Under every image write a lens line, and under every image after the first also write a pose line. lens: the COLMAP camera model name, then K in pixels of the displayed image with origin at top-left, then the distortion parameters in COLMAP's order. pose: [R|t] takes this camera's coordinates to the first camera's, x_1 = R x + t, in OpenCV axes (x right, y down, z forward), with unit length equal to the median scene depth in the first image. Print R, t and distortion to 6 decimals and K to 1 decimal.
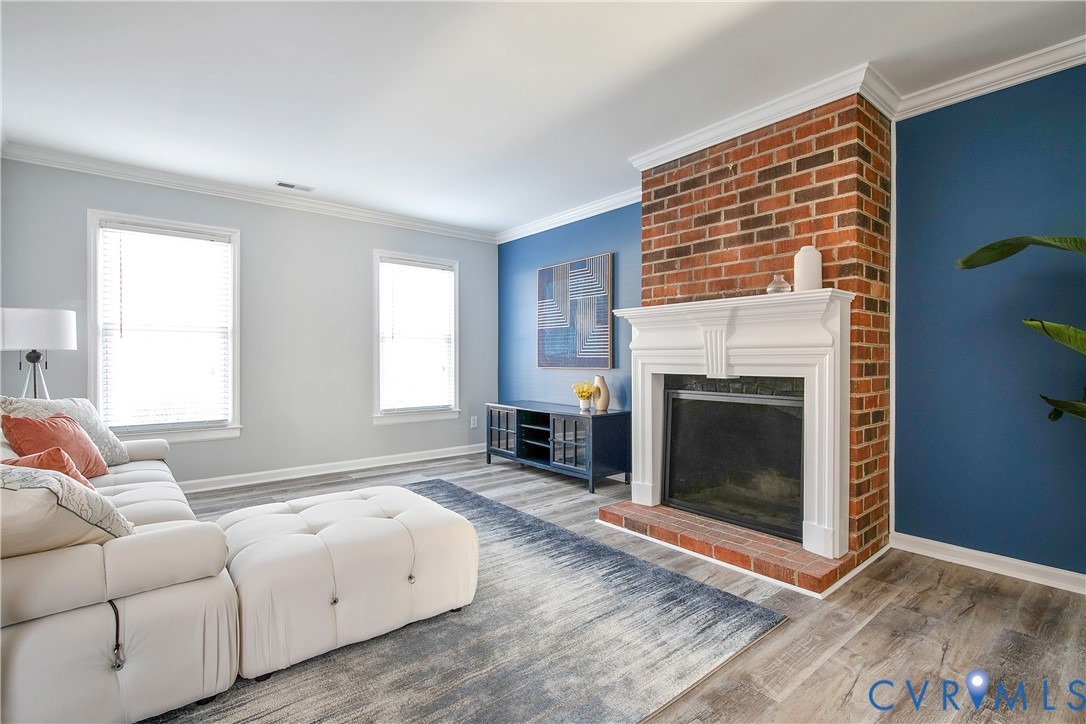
lens RADIAL K [[501.1, 0, 542.2], [0, 501.1, 358.2], [0, 0, 1]] dist [0.000485, -0.000397]
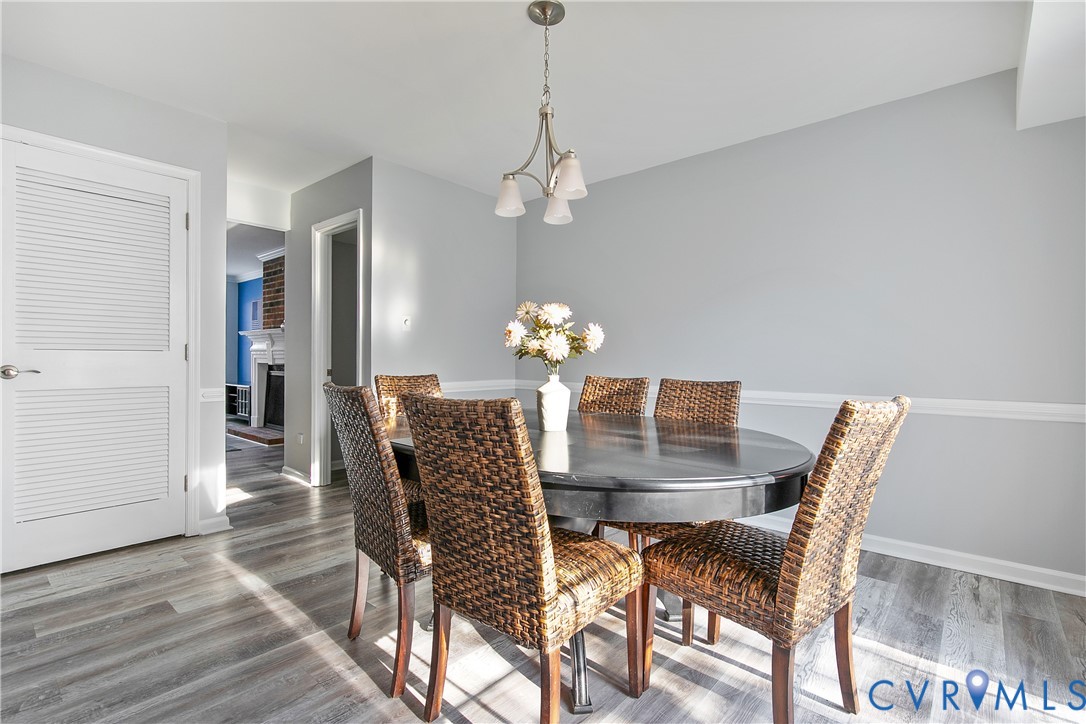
lens RADIAL K [[501.1, 0, 542.2], [0, 501.1, 358.2], [0, 0, 1]] dist [0.000485, -0.000397]
pose [[0.986208, 0.003394, 0.165474, 1.086145], [-0.003515, 0.999994, 0.000436, 0.006392], [-0.165472, -0.001011, 0.986214, -1.295477]]
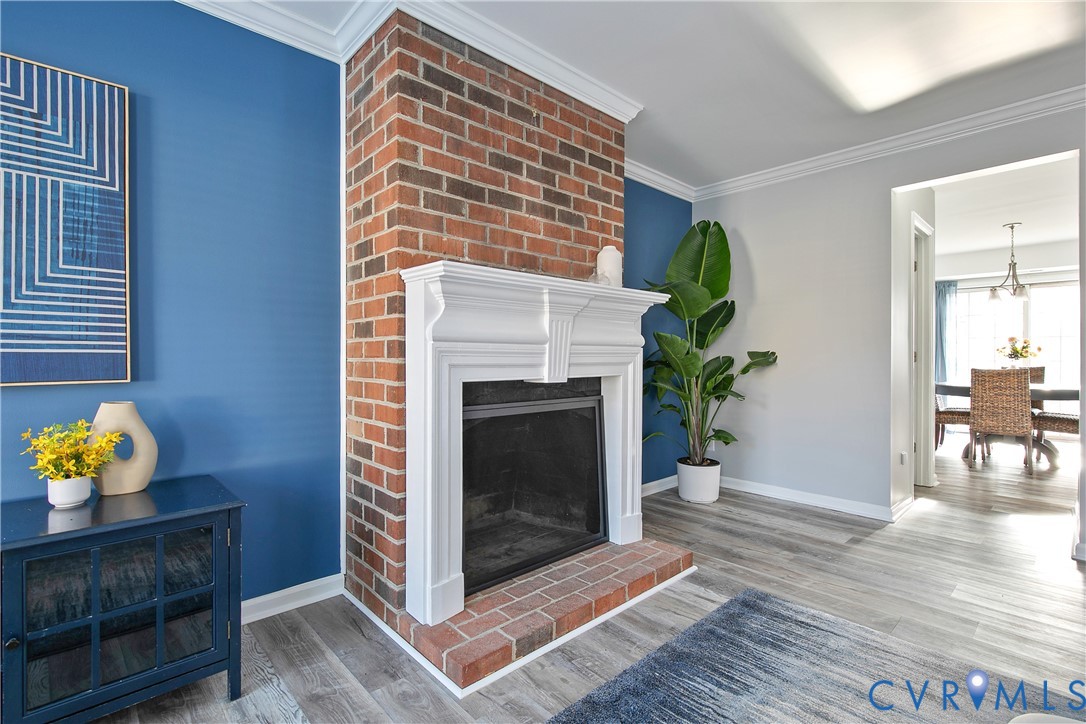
lens RADIAL K [[501.1, 0, 542.2], [0, 501.1, 358.2], [0, 0, 1]] dist [0.000485, -0.000397]
pose [[-0.057103, 0.000495, 0.998368, -0.388131], [-0.001202, 0.999999, -0.000564, 0.002495], [-0.998368, -0.001232, -0.057102, 0.982749]]
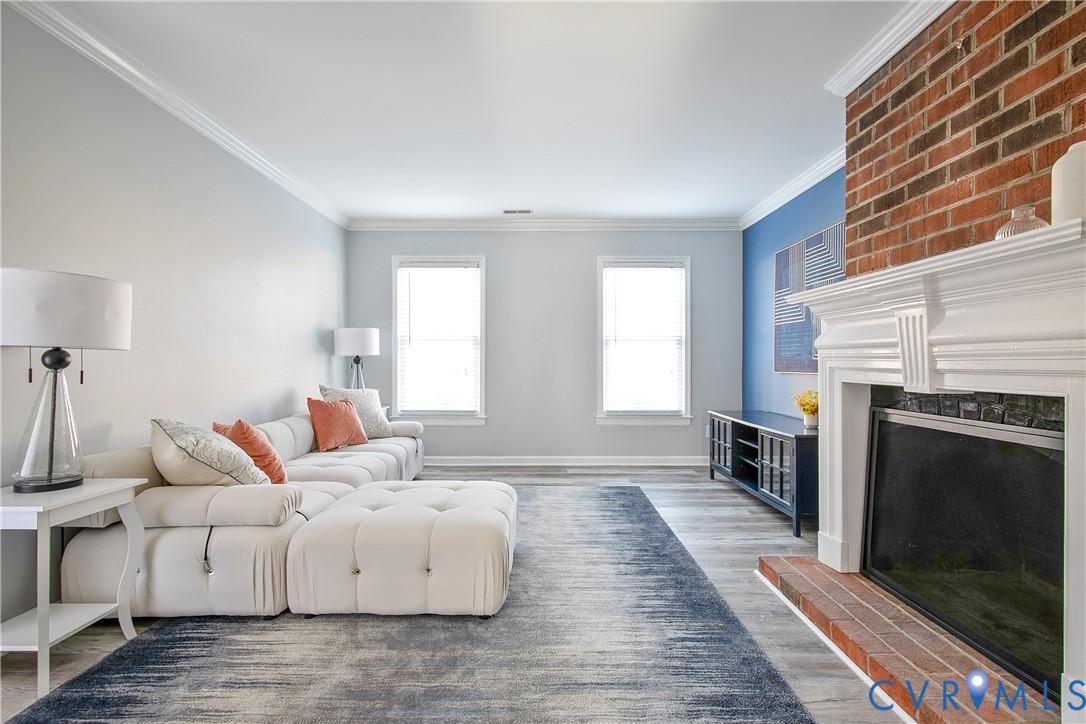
lens RADIAL K [[491.6, 0, 543.0], [0, 491.6, 362.0], [0, 0, 1]] dist [-0.000854, -0.000453]
pose [[0.775718, 0.000953, -0.631079, 0.342550], [0.000319, 0.999998, 0.001902, 0.000338], [0.631079, -0.001677, 0.775716, 0.213531]]
